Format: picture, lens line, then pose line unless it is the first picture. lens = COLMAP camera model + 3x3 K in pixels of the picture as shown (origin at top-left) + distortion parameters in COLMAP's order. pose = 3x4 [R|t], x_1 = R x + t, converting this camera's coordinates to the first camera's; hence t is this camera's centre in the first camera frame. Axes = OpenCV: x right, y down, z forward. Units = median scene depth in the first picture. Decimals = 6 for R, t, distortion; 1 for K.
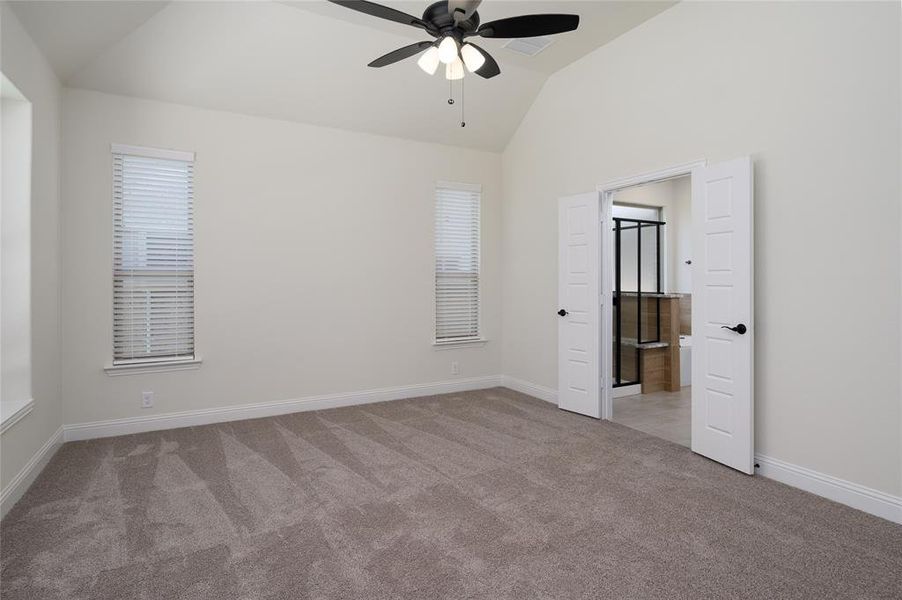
lens RADIAL K [[479.9, 0, 451.3], [0, 479.9, 273.4], [0, 0, 1]] dist [0.002217, -0.000009]
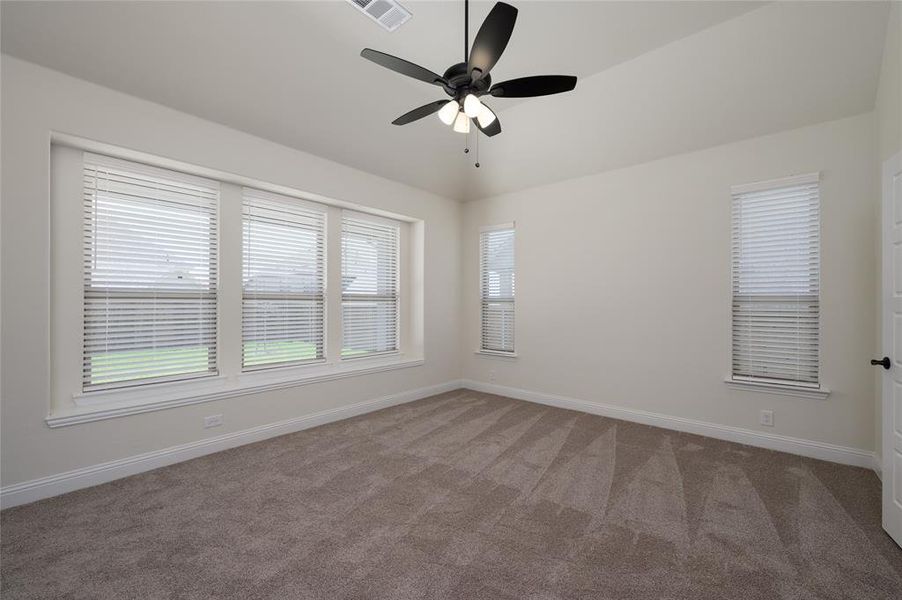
lens RADIAL K [[363.5, 0, 444.9], [0, 363.5, 296.5], [0, 0, 1]] dist [-0.001751, -0.000172]
pose [[0.350933, -0.016471, -0.936256, 0.556864], [0.004861, 0.999864, -0.015768, 0.009178], [0.936388, 0.000983, 0.350966, 0.439243]]
